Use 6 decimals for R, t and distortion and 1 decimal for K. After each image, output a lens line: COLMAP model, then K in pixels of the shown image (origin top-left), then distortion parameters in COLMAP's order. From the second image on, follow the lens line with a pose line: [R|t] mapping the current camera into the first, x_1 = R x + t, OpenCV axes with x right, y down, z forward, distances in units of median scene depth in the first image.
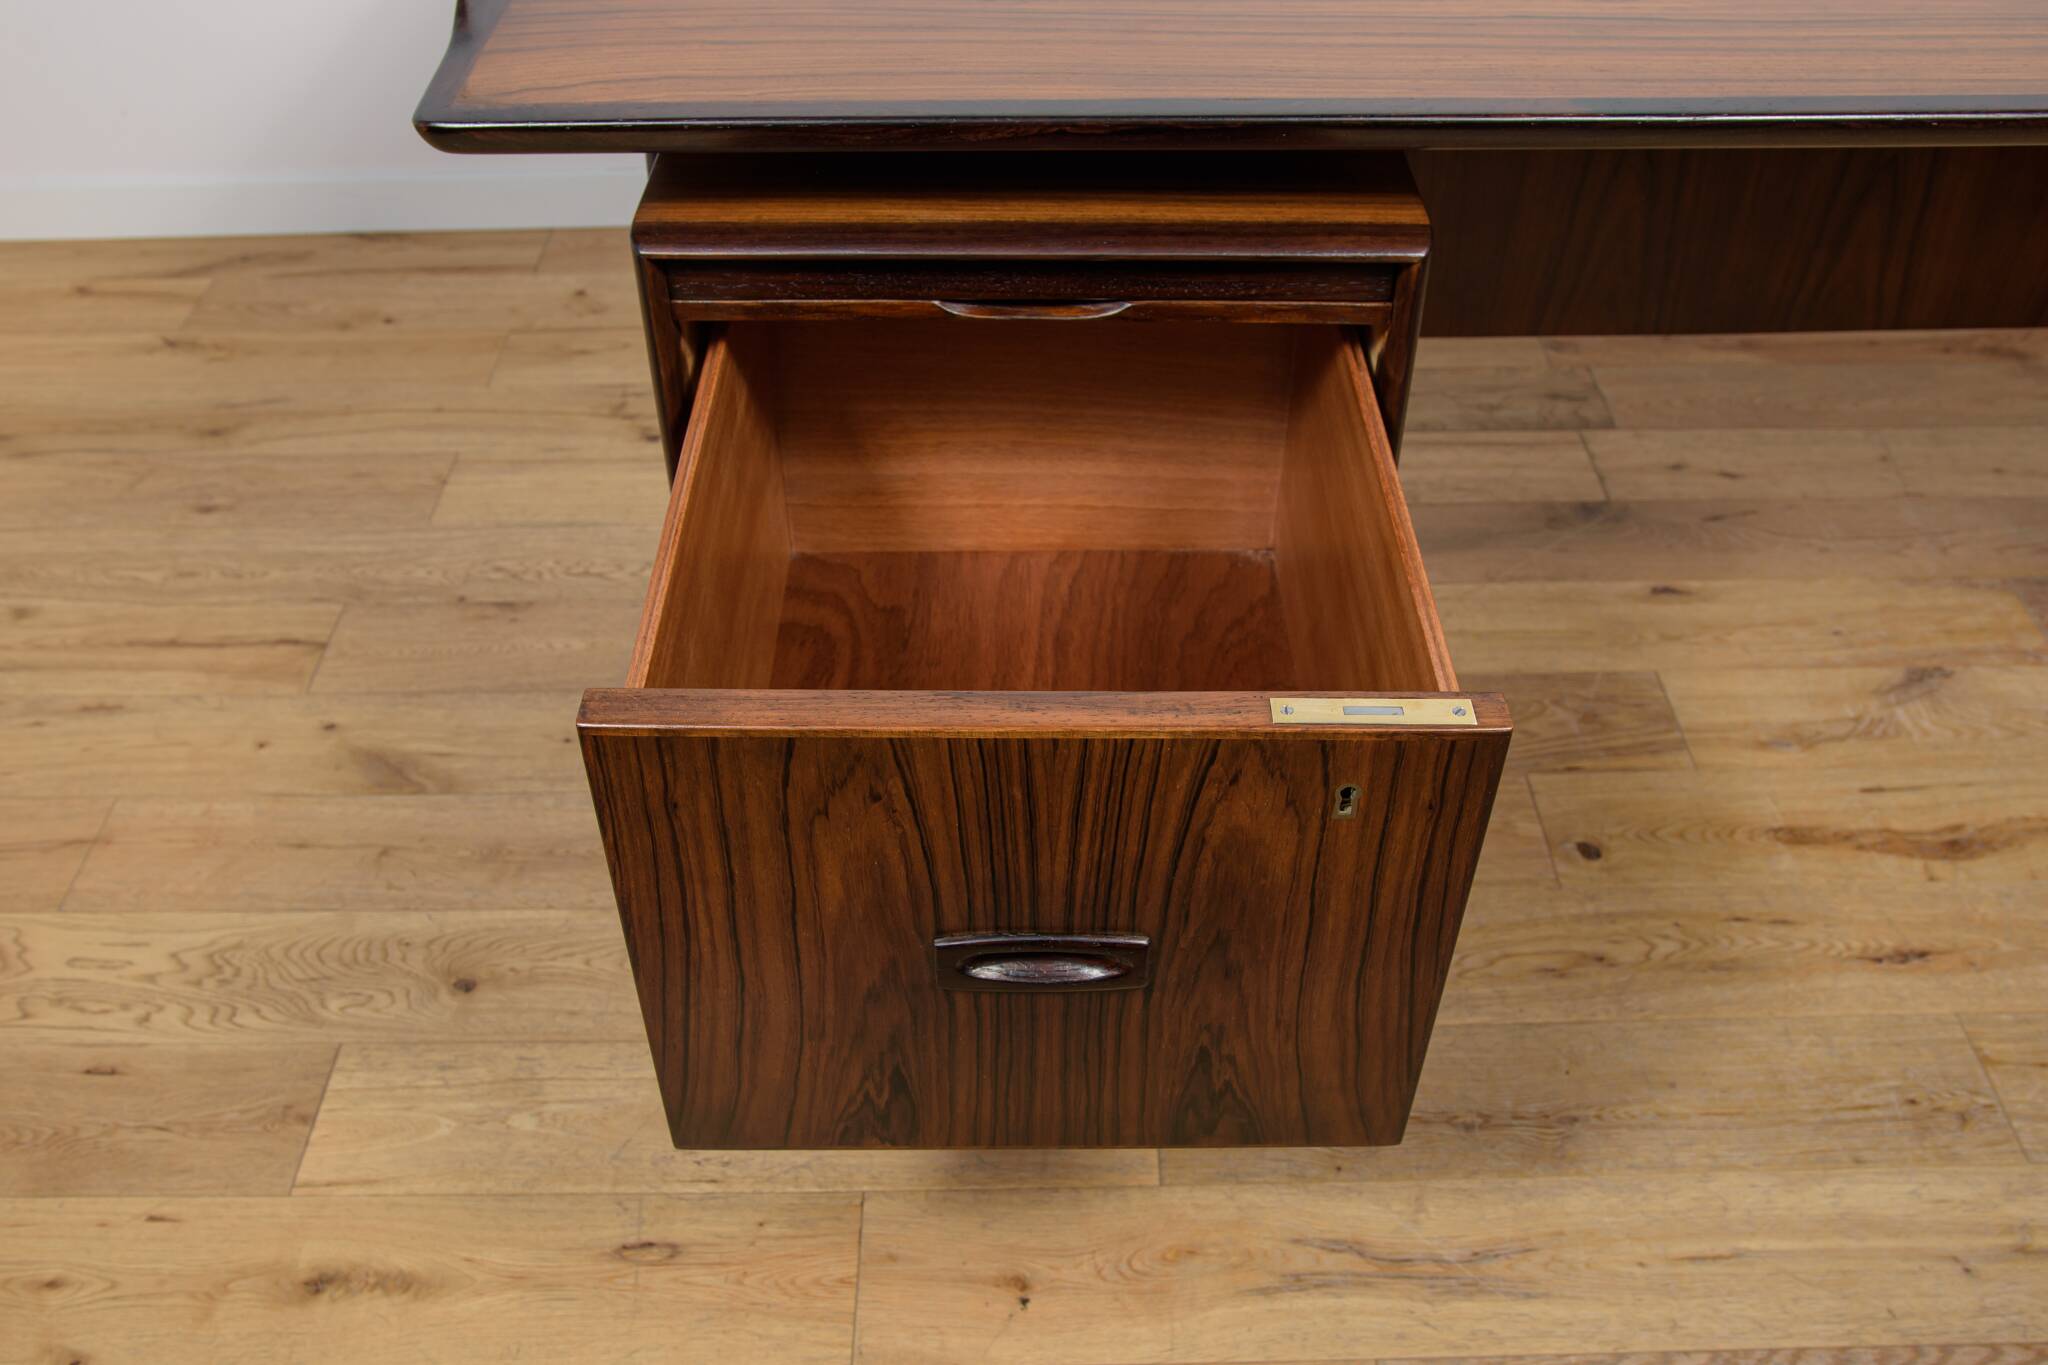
lens RADIAL K [[1780.0, 0, 1023.7], [0, 1780.0, 687.9], [0, 0, 1]] dist [-0.074140, 0.049687]
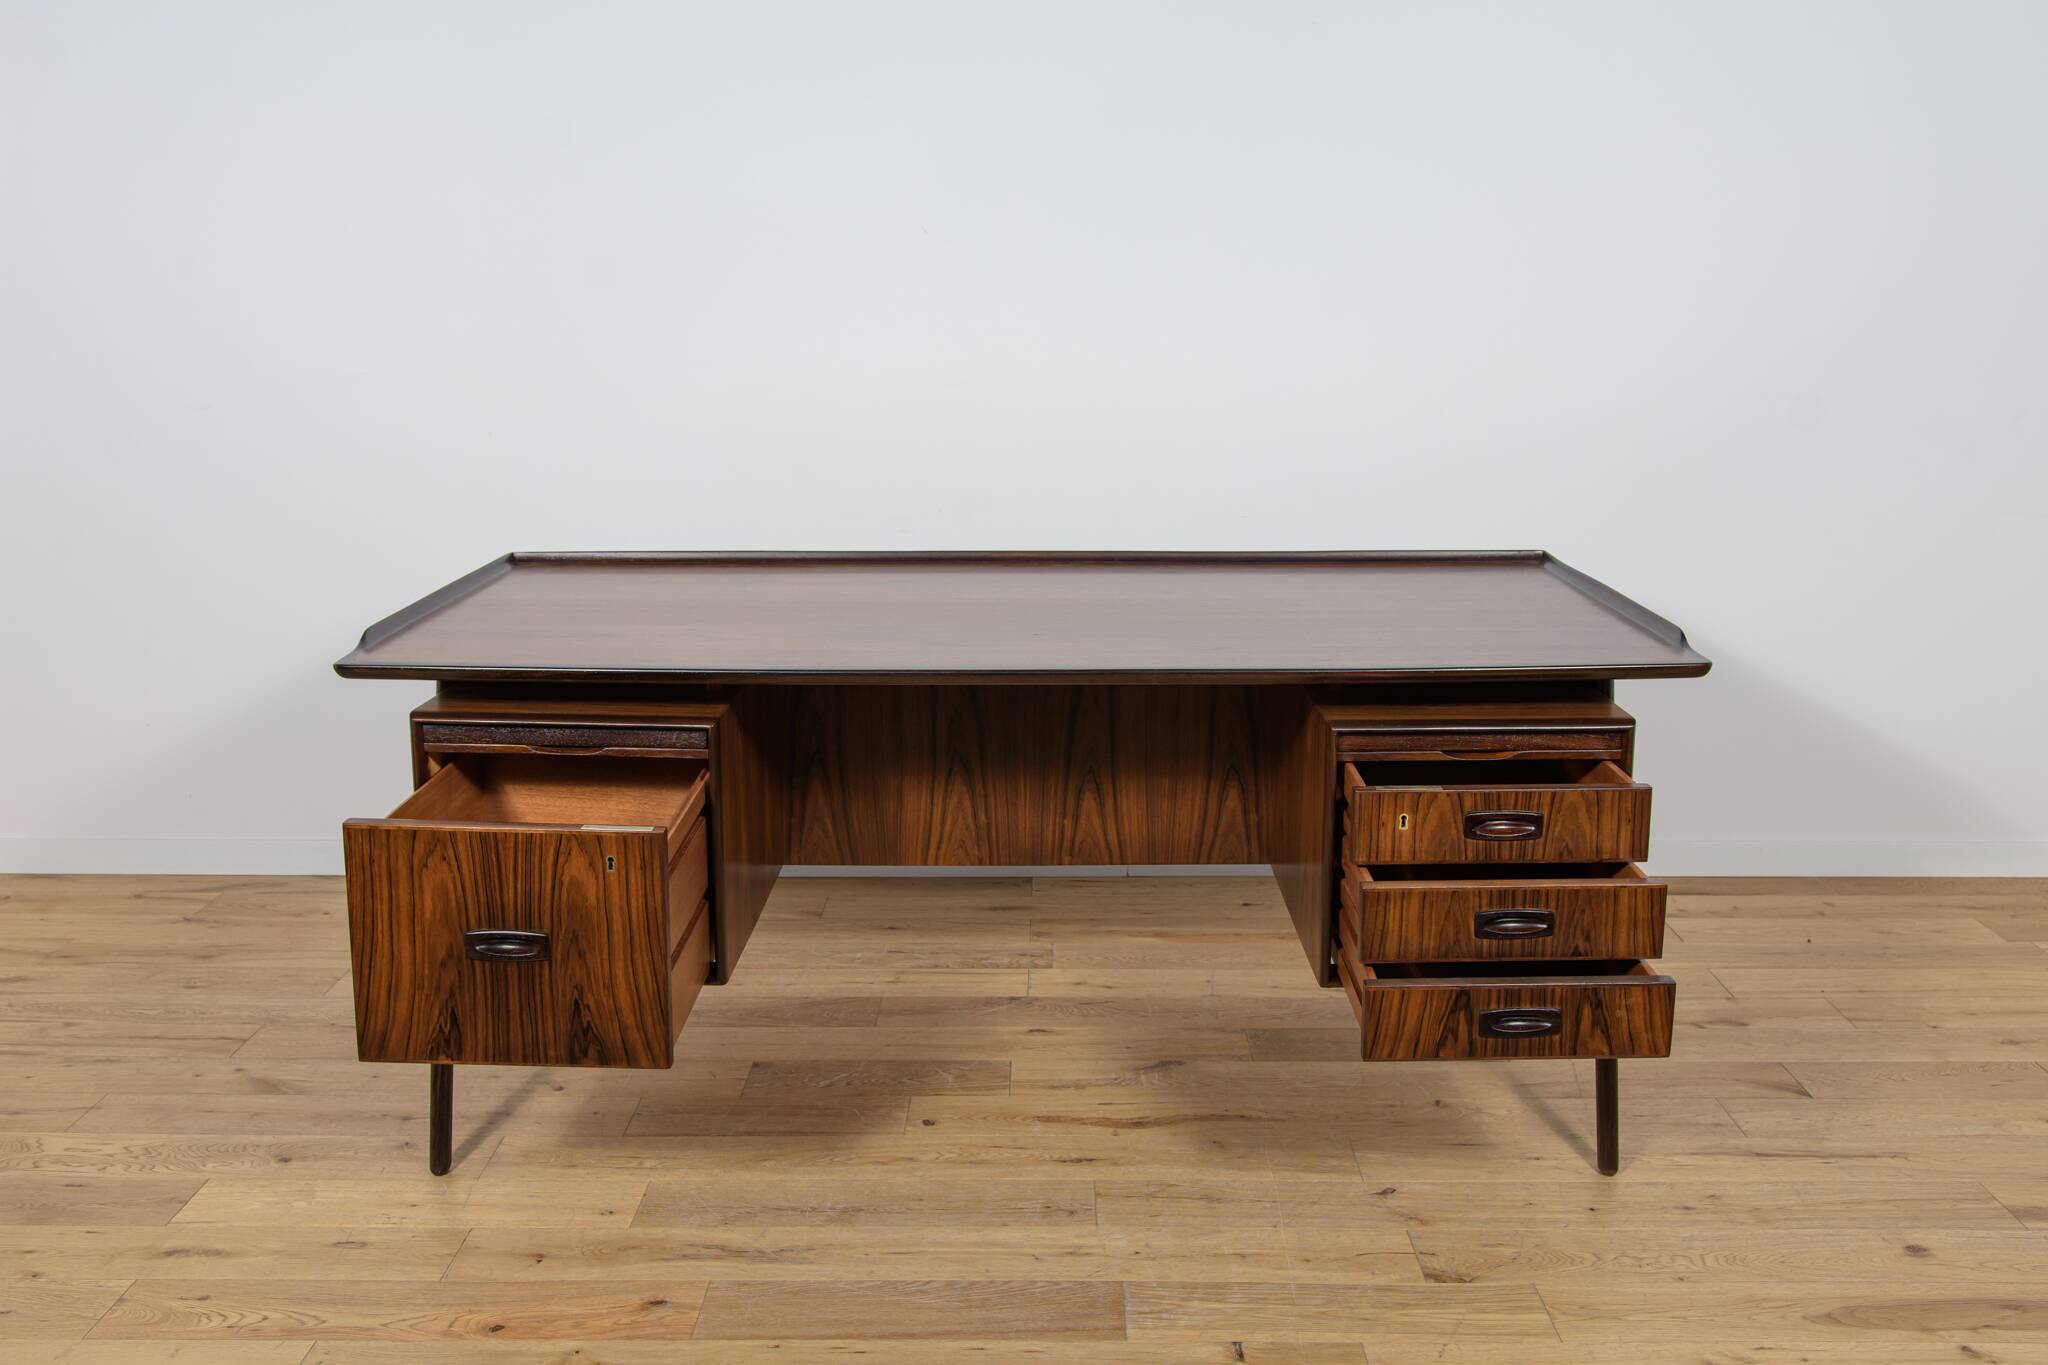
lens RADIAL K [[1855.2, 0, 1058.6], [0, 1855.2, 627.3], [0, 0, 1]] dist [-0.027392, 0.000000]
pose [[0.999860, 0.016630, 0.001803, 0.447209], [-0.013378, 0.859701, -0.510623, 0.625349], [-0.010042, 0.510528, 0.859803, -0.879069]]
